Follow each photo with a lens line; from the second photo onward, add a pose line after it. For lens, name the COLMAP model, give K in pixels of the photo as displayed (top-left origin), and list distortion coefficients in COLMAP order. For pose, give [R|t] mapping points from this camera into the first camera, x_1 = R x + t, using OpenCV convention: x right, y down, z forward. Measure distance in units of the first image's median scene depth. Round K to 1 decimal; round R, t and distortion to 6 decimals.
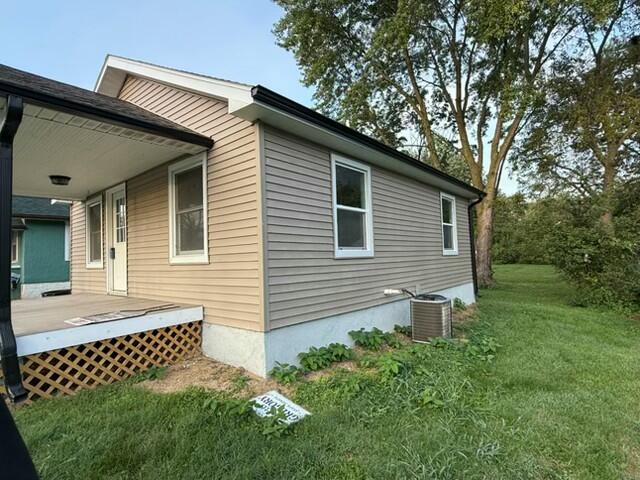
lens RADIAL K [[341.3, 0, 319.8], [0, 341.3, 231.9], [0, 0, 1]] dist [0.001911, 0.000766]
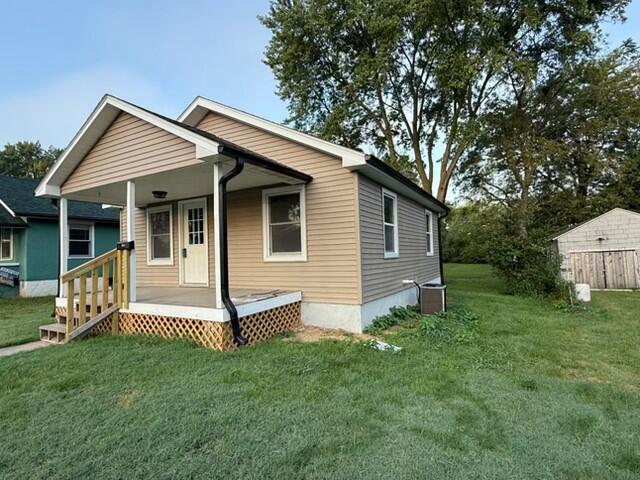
lens RADIAL K [[341.3, 0, 319.8], [0, 341.3, 231.9], [0, 0, 1]] dist [0.001911, 0.000766]
pose [[0.982791, 0.019676, 0.183671, -0.287964], [-0.020223, 0.999795, 0.001108, -0.019277], [-0.183611, -0.004804, 0.982987, -0.236051]]
